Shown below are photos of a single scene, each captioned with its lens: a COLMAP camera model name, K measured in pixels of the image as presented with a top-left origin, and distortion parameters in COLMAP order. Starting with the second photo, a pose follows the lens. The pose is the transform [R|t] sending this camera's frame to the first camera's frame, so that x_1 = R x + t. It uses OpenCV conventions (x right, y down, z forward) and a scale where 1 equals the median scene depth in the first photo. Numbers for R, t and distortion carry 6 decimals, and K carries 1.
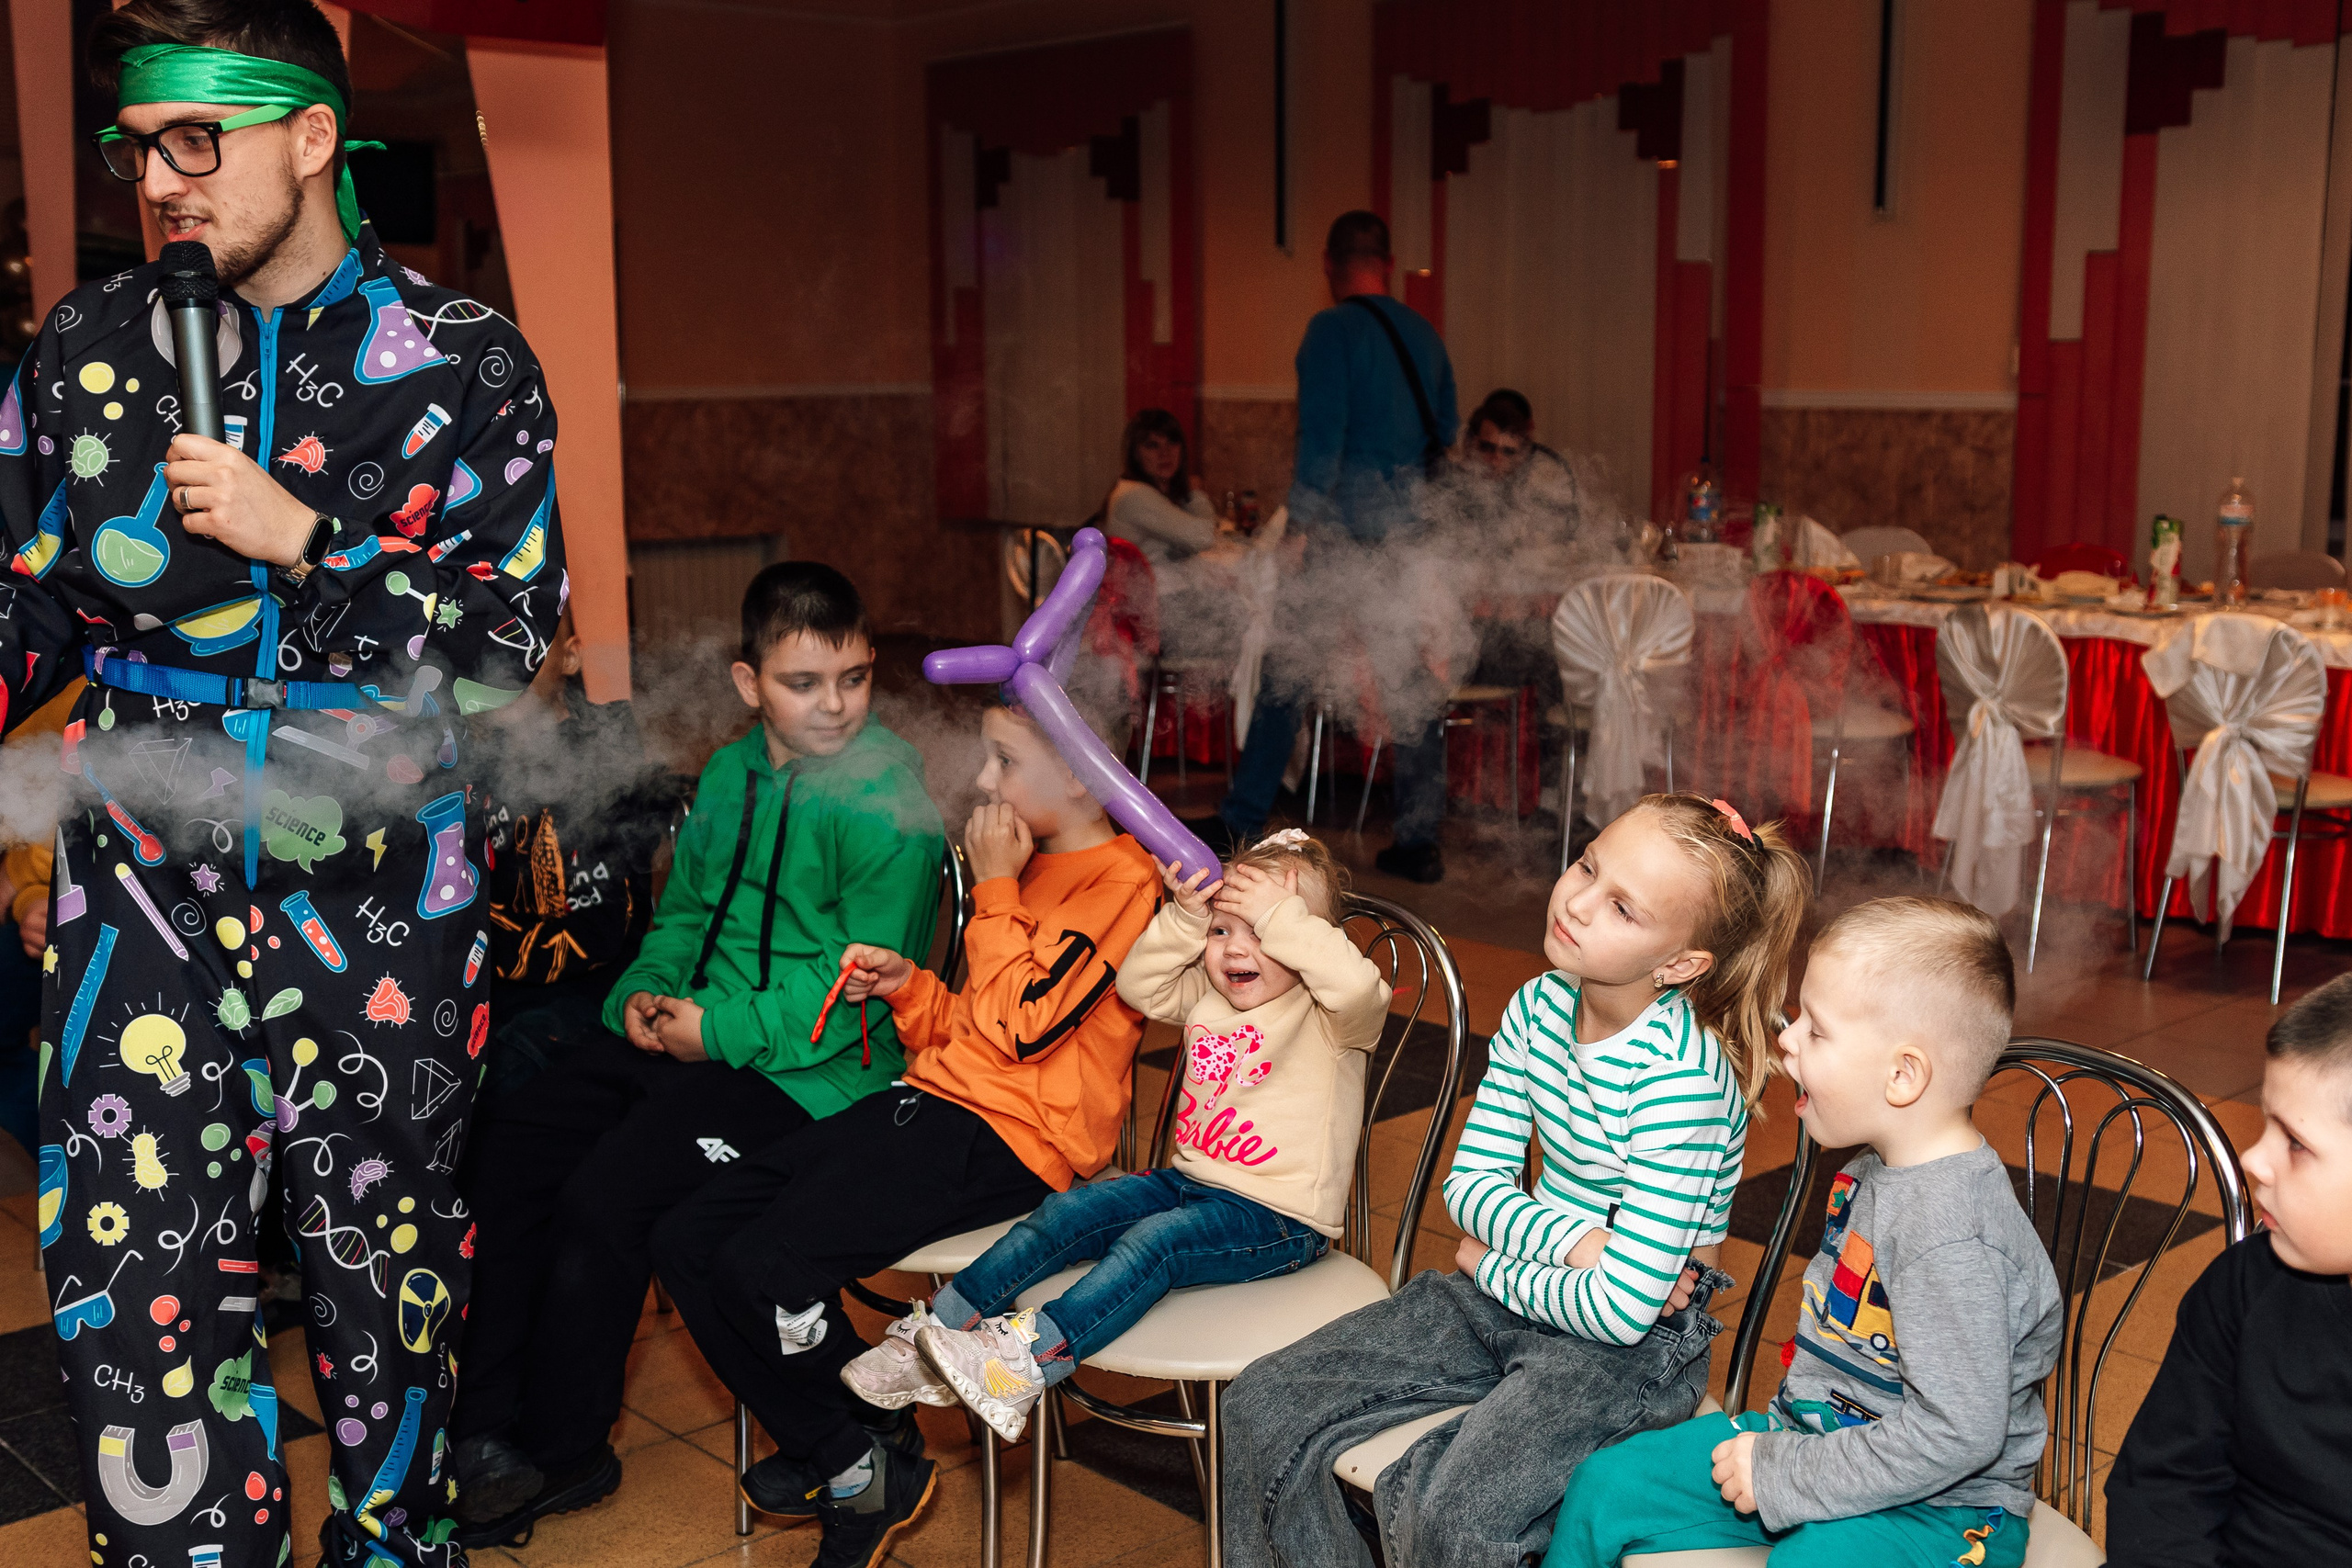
lens RADIAL K [[2725.5, 0, 1098.5], [0, 2725.5, 783.1], [0, 0, 1]] dist [0.011405, -0.004469]
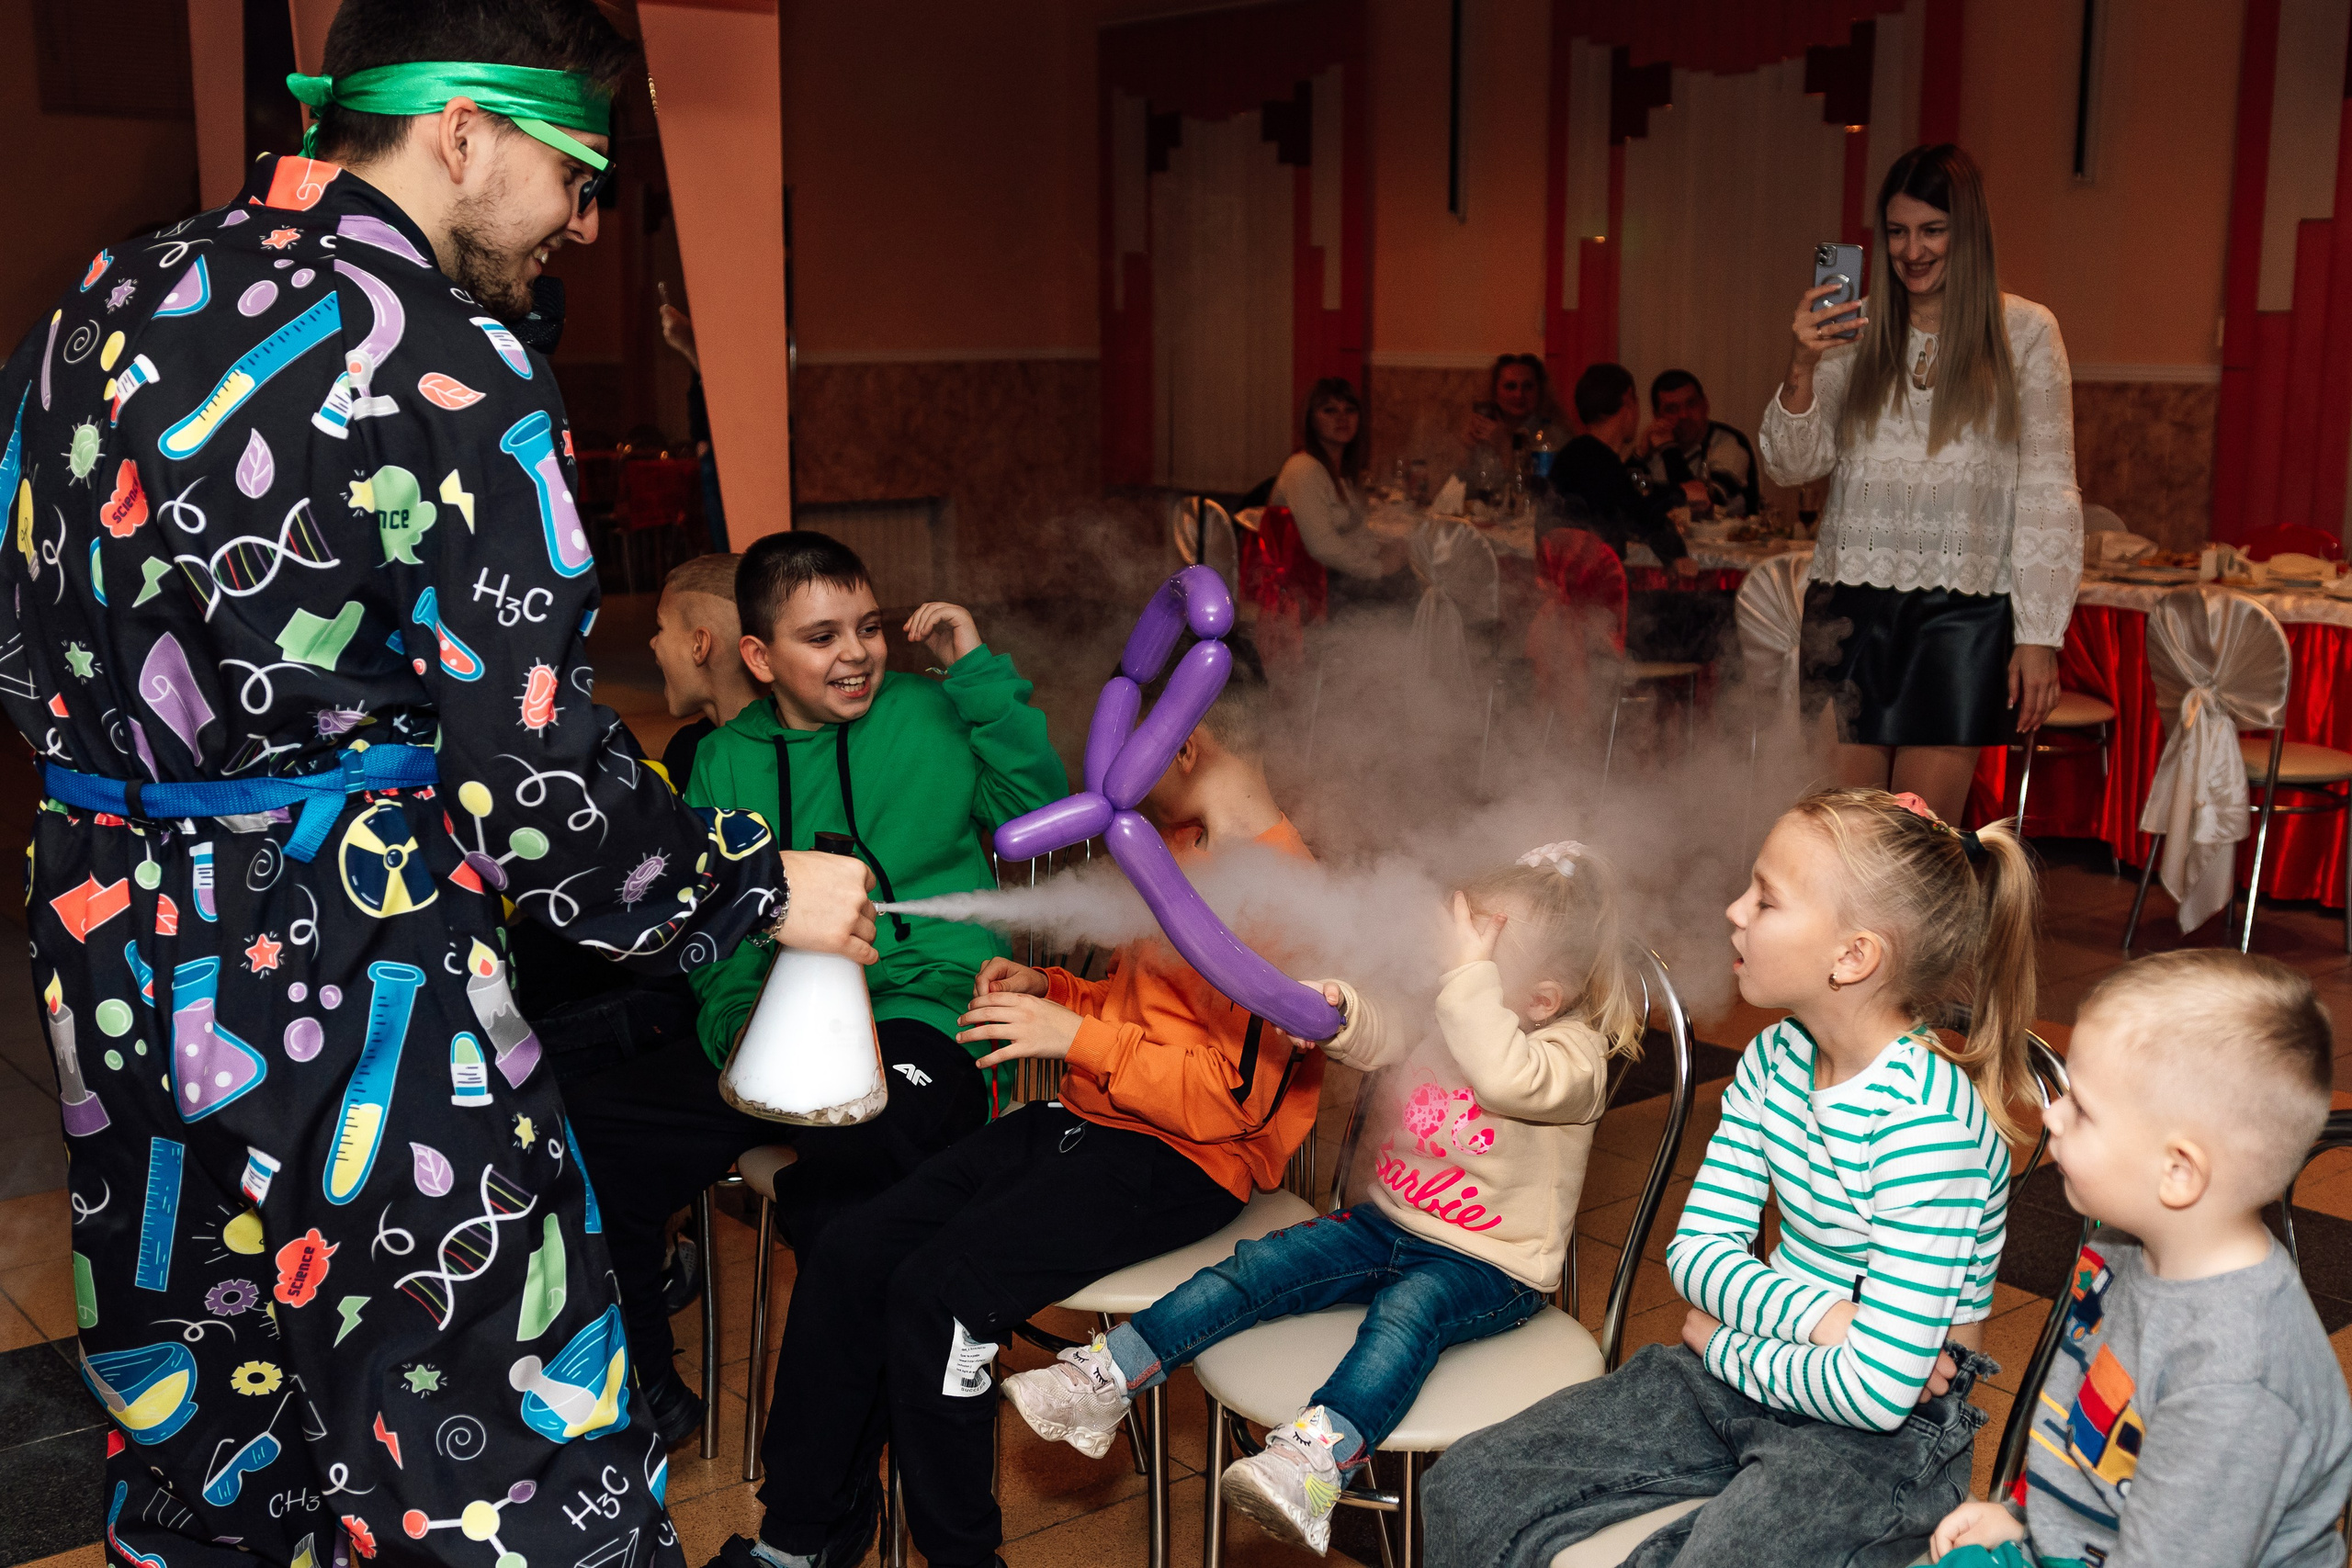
lens RADIAL K [[2532.0, 0, 1176.0], [0, 2532.0, 784.0], [0, 0, 1]] dist [0.001283, 0.013472]
pose [[0.999608, 0.008924, -0.026548, -0.010585], [-0.008201, 0.999596, 0.027212, -0.018566], [0.026780, -0.026983, 0.999277, 0.100744]]
